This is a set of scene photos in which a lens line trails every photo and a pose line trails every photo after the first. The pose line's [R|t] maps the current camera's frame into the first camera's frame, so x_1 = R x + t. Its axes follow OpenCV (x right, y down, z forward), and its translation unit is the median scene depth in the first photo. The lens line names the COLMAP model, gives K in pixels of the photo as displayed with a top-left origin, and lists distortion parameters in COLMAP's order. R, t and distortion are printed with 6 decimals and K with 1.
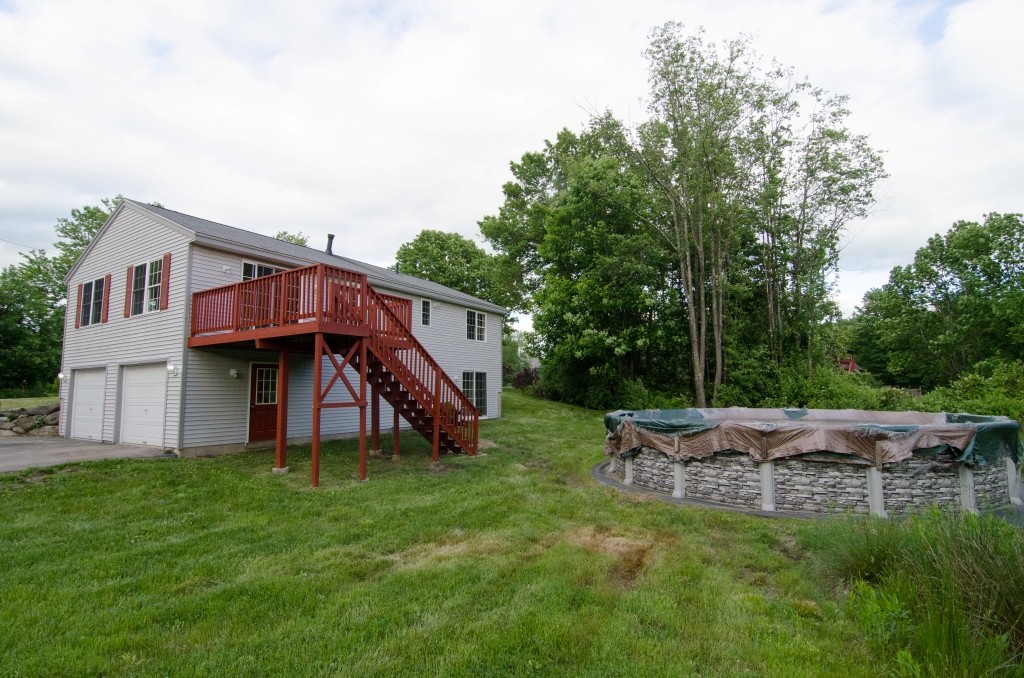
lens RADIAL K [[491.2, 0, 516.6], [0, 491.2, 336.9], [0, 0, 1]] dist [0.000234, -0.013524]
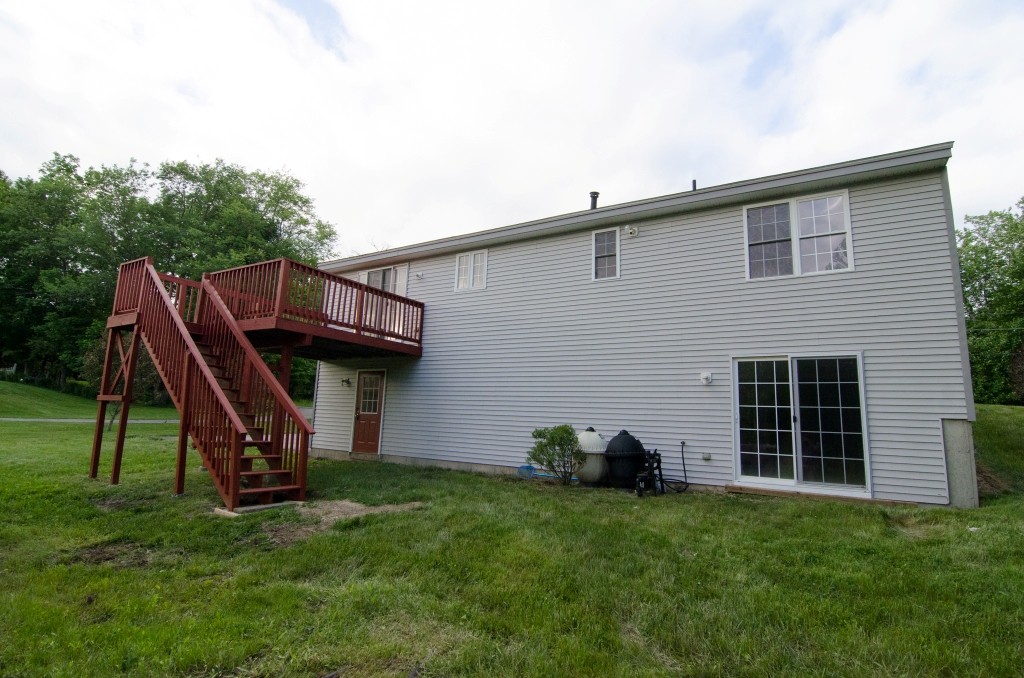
lens RADIAL K [[491.2, 0, 516.6], [0, 491.2, 336.9], [0, 0, 1]] dist [0.000234, -0.013524]
pose [[0.036581, -0.139809, -0.989503, 0.311126], [0.078888, 0.987479, -0.136606, 0.098571], [0.996212, -0.073062, 0.047152, 0.862507]]
